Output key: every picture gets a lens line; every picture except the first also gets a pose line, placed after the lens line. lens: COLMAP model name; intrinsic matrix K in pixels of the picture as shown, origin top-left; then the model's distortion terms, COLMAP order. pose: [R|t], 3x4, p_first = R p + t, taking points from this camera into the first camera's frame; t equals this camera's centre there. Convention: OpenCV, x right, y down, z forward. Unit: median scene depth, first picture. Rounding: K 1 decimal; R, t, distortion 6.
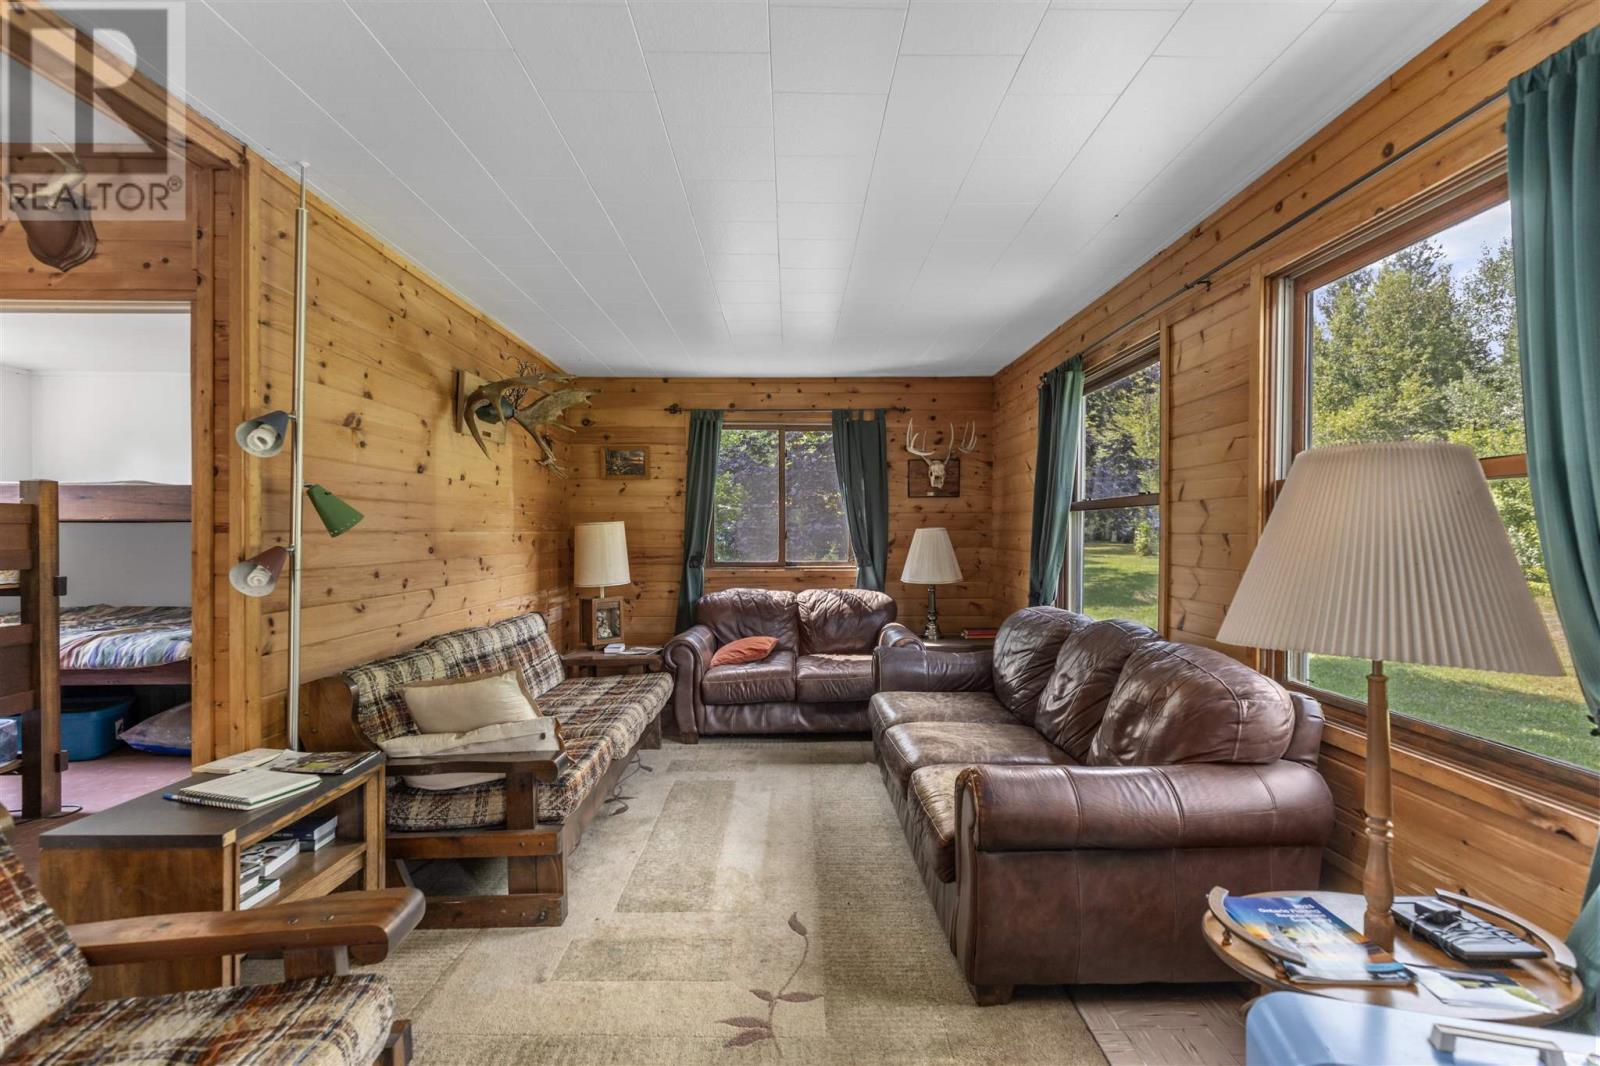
lens RADIAL K [[713.8, 0, 800.7], [0, 713.8, 536.1], [0, 0, 1]] dist [0.000087, -0.000742]
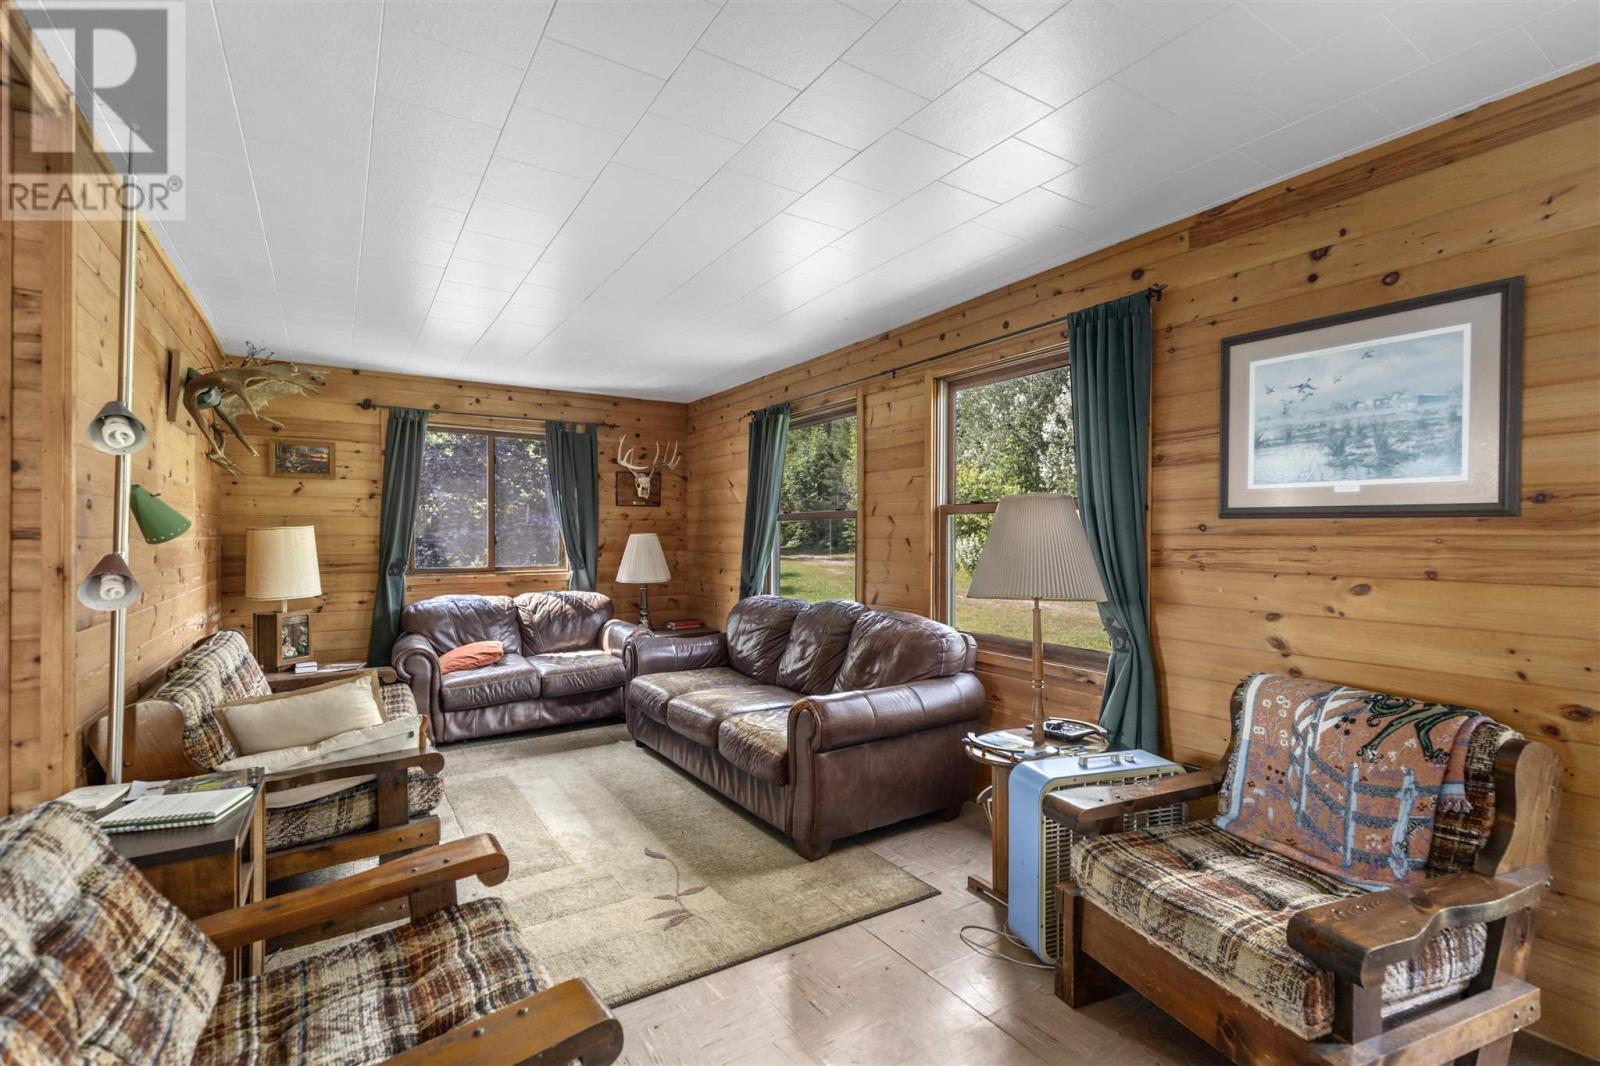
lens RADIAL K [[716.0, 0, 800.0], [0, 716.0, 533.0], [0, 0, 1]] dist [0.011829, -0.000076]
pose [[0.846590, 0.002465, 0.532241, -0.231417], [0.003521, 0.999941, -0.010233, 0.000082], [-0.532235, 0.010537, 0.846531, -0.099714]]
